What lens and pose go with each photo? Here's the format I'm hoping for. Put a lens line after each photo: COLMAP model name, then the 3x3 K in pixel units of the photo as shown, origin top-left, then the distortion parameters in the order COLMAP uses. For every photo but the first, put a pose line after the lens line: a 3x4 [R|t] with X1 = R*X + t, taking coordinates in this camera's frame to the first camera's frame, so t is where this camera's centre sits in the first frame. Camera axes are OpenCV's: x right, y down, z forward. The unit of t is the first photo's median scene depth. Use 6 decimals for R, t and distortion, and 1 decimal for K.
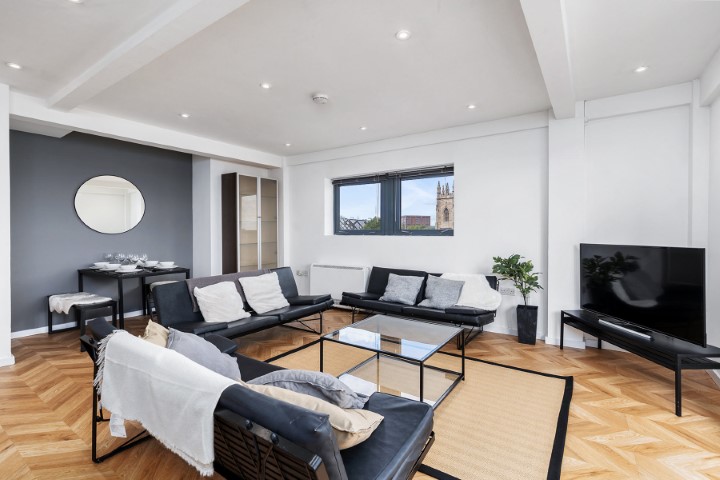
lens RADIAL K [[336.0, 0, 359.9], [0, 336.0, 231.3], [0, 0, 1]] dist [-0.001035, 0.000353]
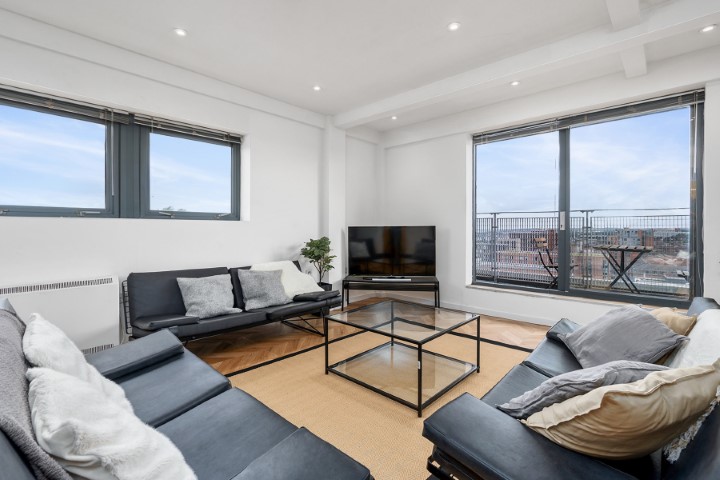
lens RADIAL K [[336.0, 0, 359.9], [0, 336.0, 231.3], [0, 0, 1]] dist [-0.001035, 0.000353]
pose [[0.155809, -0.004843, 0.987775, -0.564782], [0.001303, 0.999988, 0.004697, 0.041206], [-0.987786, 0.000555, 0.155813, 0.648837]]
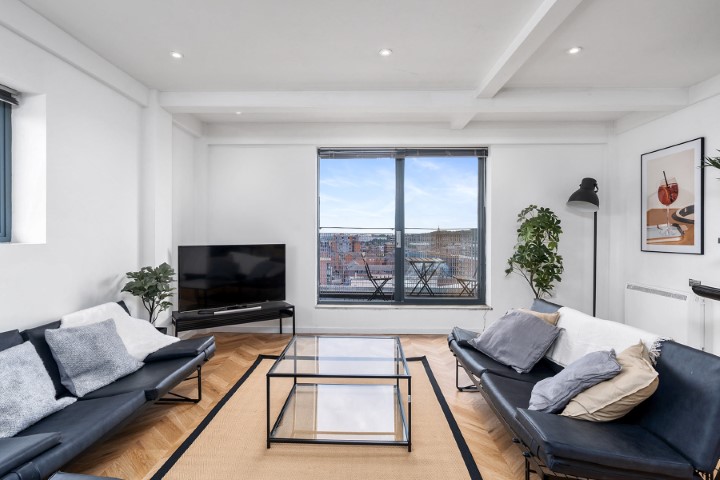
lens RADIAL K [[375.8, 0, 363.0], [0, 375.8, 235.4], [0, 0, 1]] dist [0.001572, 0.001158]
pose [[-0.545556, -0.001962, 0.838072, -0.484090], [-0.001609, 0.999998, 0.001293, 0.002488], [-0.838073, -0.000643, -0.545558, 0.995533]]
